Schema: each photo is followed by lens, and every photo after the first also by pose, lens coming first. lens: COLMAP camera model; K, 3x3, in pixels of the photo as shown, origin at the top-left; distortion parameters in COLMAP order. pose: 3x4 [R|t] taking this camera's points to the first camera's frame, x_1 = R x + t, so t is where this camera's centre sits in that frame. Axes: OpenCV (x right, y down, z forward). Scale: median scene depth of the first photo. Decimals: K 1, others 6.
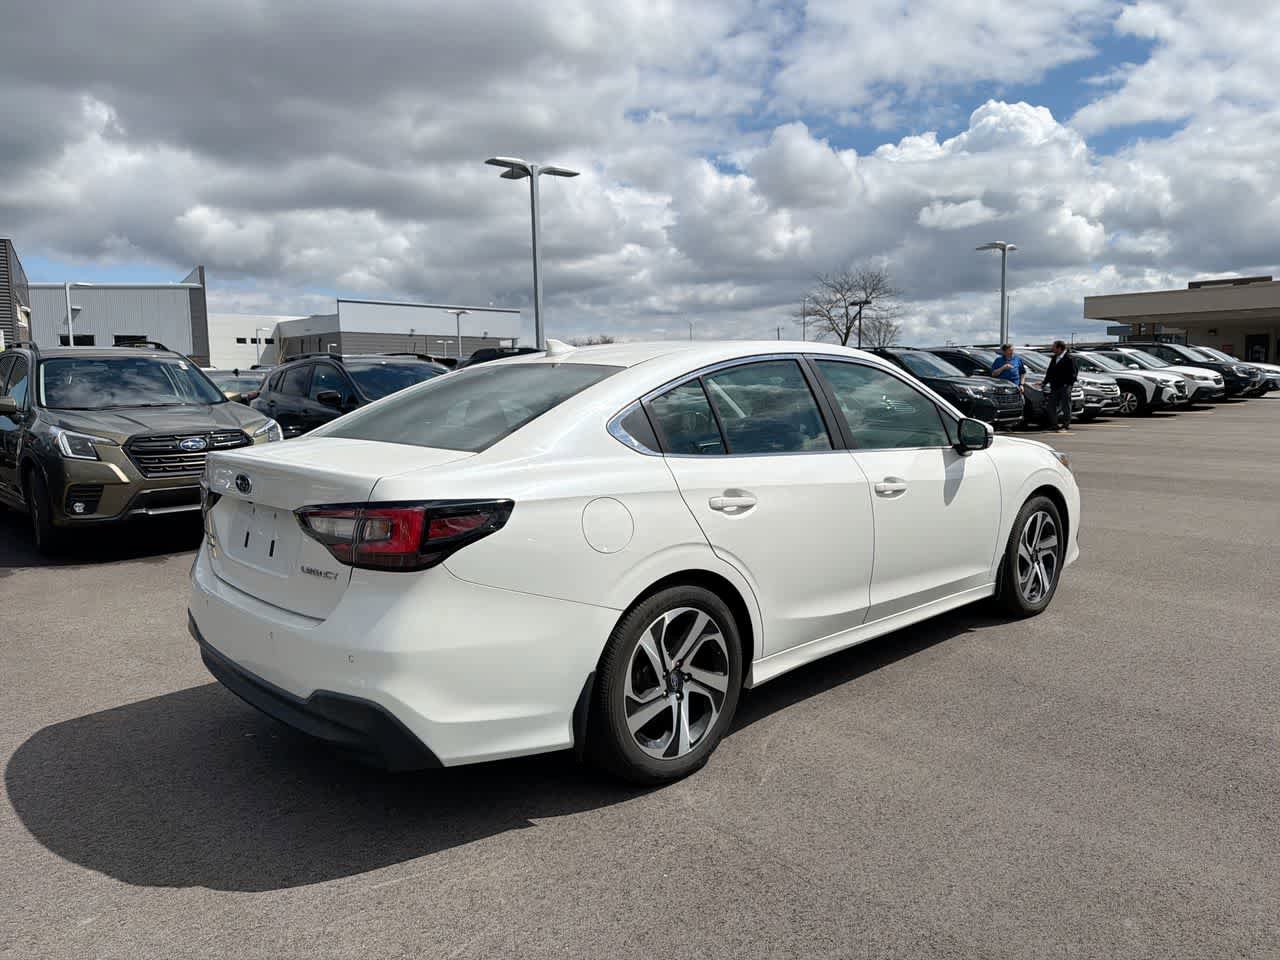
lens RADIAL K [[911.7, 0, 673.0], [0, 911.7, 453.5], [0, 0, 1]] dist [0.038736, -0.051631]
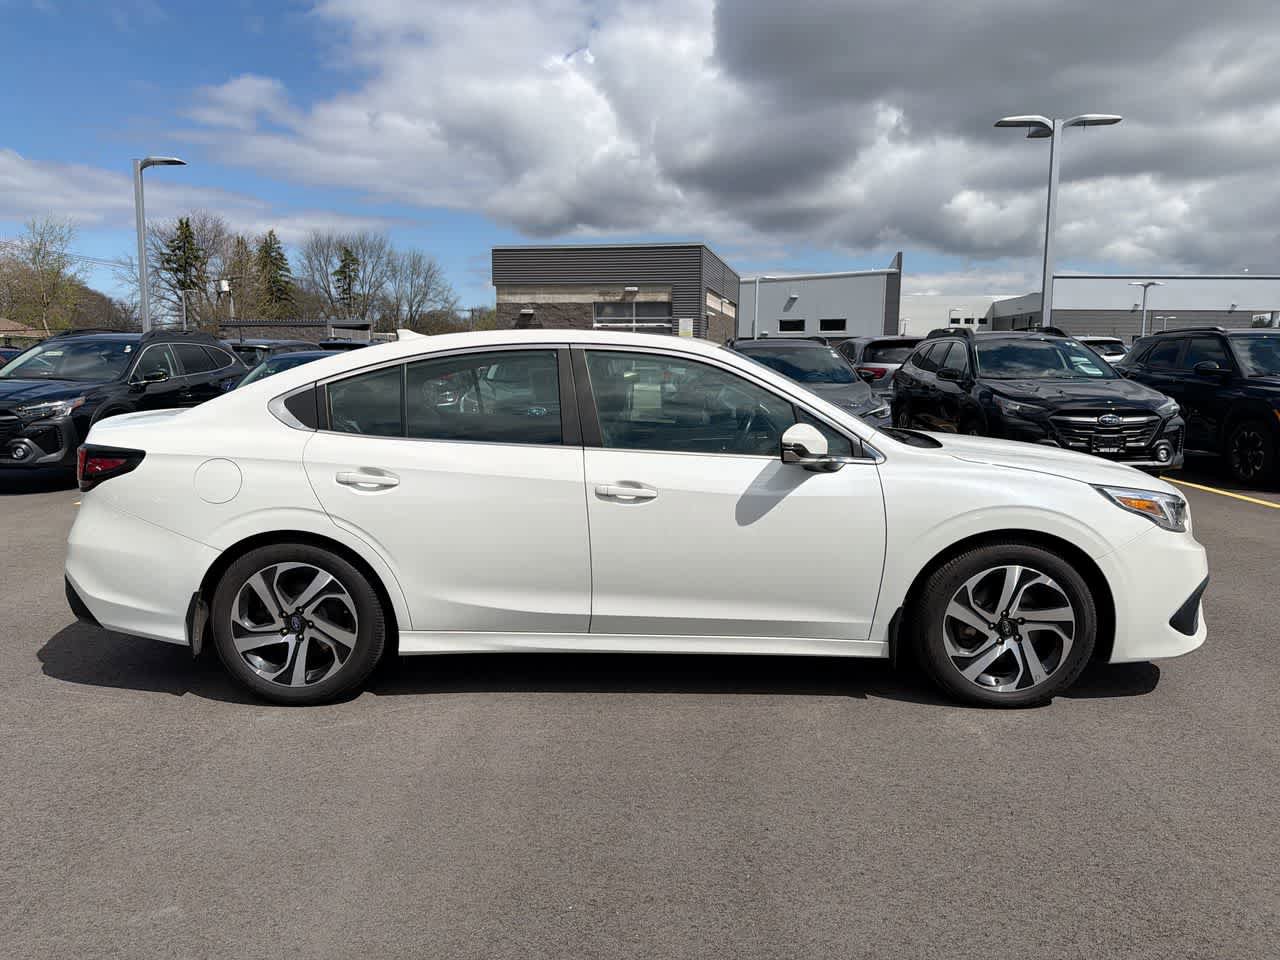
lens RADIAL K [[909.9, 0, 649.7], [0, 909.9, 475.4], [0, 0, 1]] dist [0.065032, -0.100969]
pose [[0.695855, 0.105915, -0.710330, 1.083014], [-0.073121, 0.994374, 0.076637, -0.060567], [0.714450, -0.001389, 0.699685, 0.476171]]
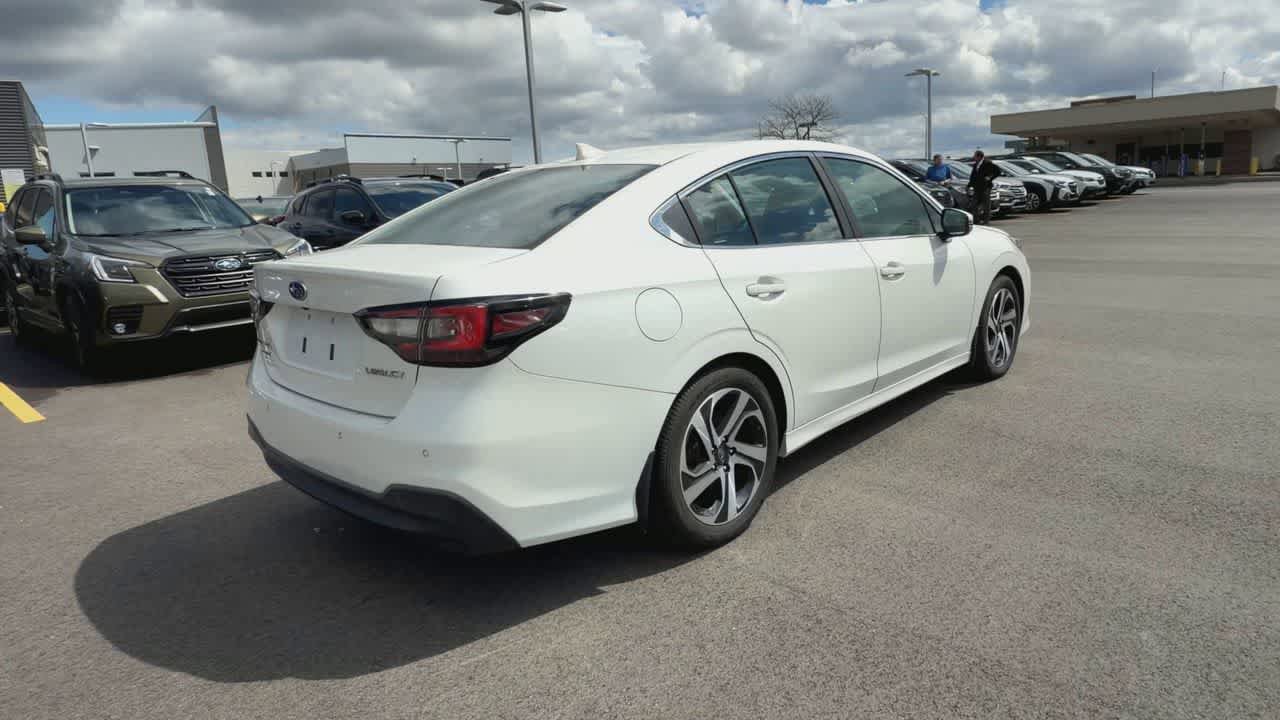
lens RADIAL K [[774.1, 0, 728.8], [0, 774.1, 321.9], [0, 0, 1]] dist [-0.003166, 0.003602]
pose [[0.994200, -0.049372, 0.095544, -0.067480], [0.041500, 0.995711, 0.082693, 0.014810], [-0.099217, -0.078249, 0.991984, 0.089675]]
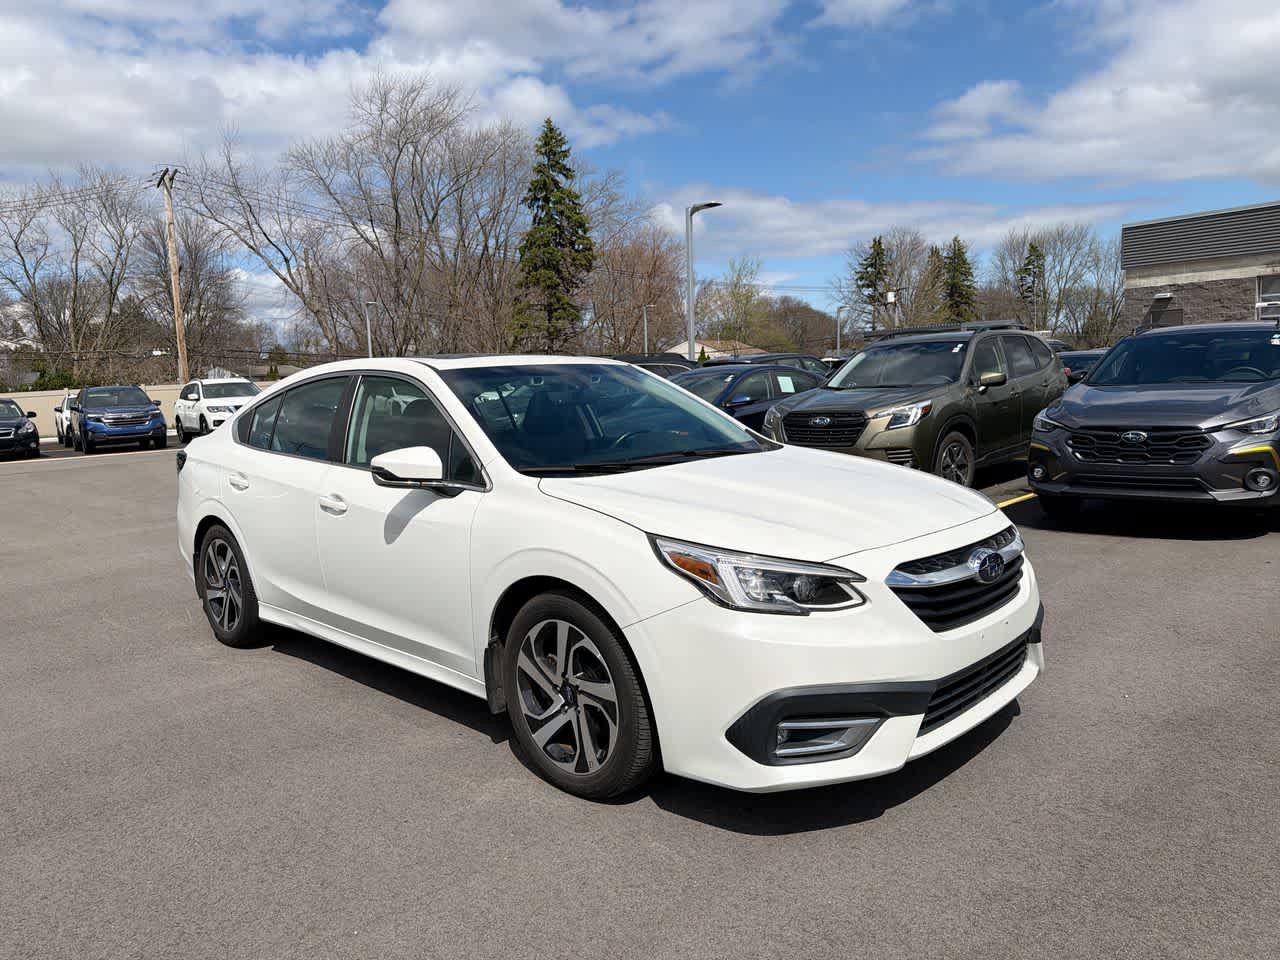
lens RADIAL K [[916.0, 0, 624.8], [0, 916.0, 458.7], [0, 0, 1]] dist [0.073340, -0.105528]
pose [[-0.001900, 0.103136, -0.994665, 1.515958], [-0.042671, 0.993753, 0.103122, -0.159741], [0.999087, 0.042639, 0.002513, 1.602477]]
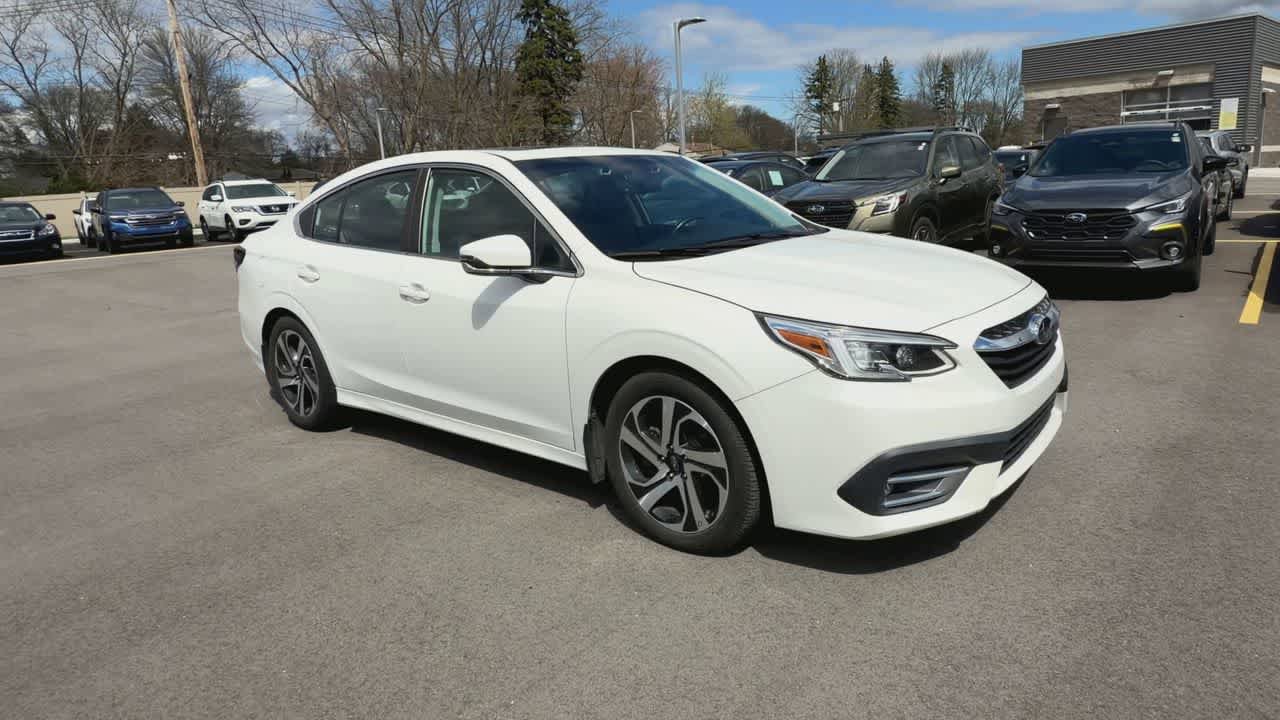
lens RADIAL K [[774.1, 0, 728.8], [0, 774.1, 321.9], [0, 0, 1]] dist [-0.003166, 0.003602]
pose [[0.149343, 0.196876, -0.968987, 1.411319], [-0.035930, 0.980411, 0.193659, -0.140532], [0.988132, 0.005894, 0.153491, 1.486778]]
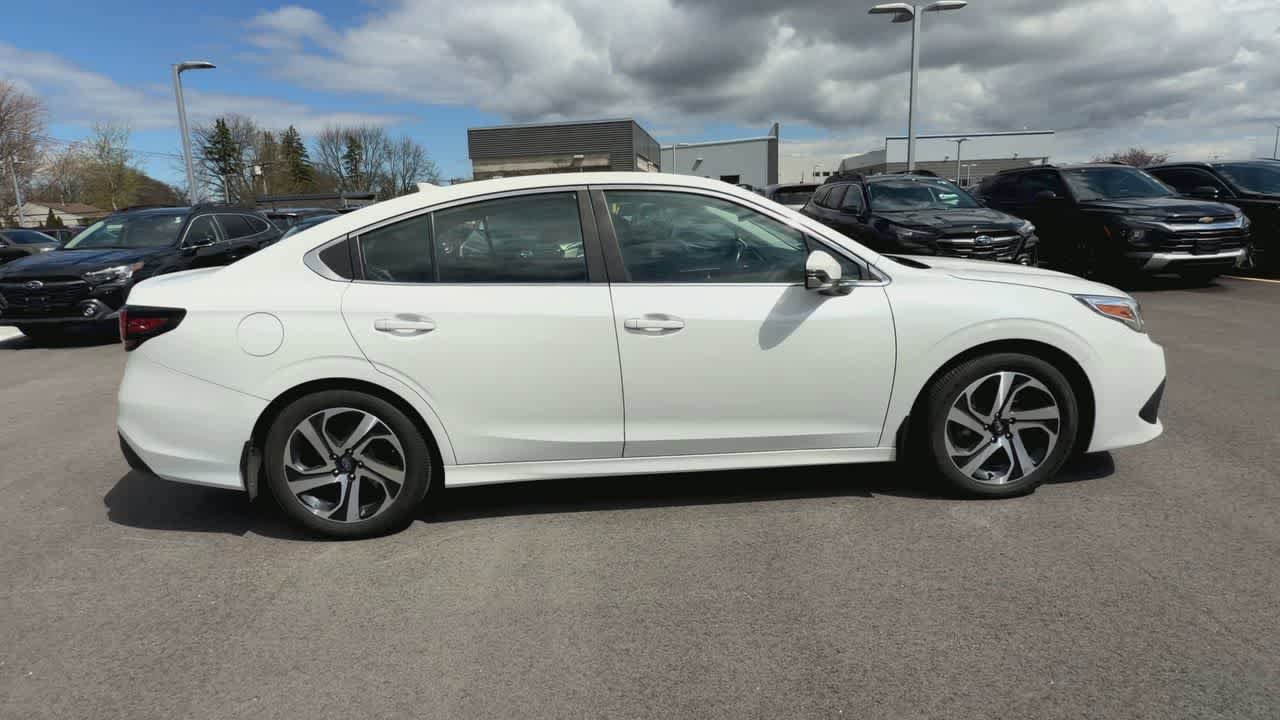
lens RADIAL K [[678.4, 0, 630.3], [0, 678.4, 338.5], [0, 0, 1]] dist [-0.000772, 0.000806]
pose [[0.738781, 0.107041, -0.665391, 0.842560], [-0.025906, 0.991087, 0.130672, -0.048618], [0.673448, -0.079301, 0.734969, 0.566864]]
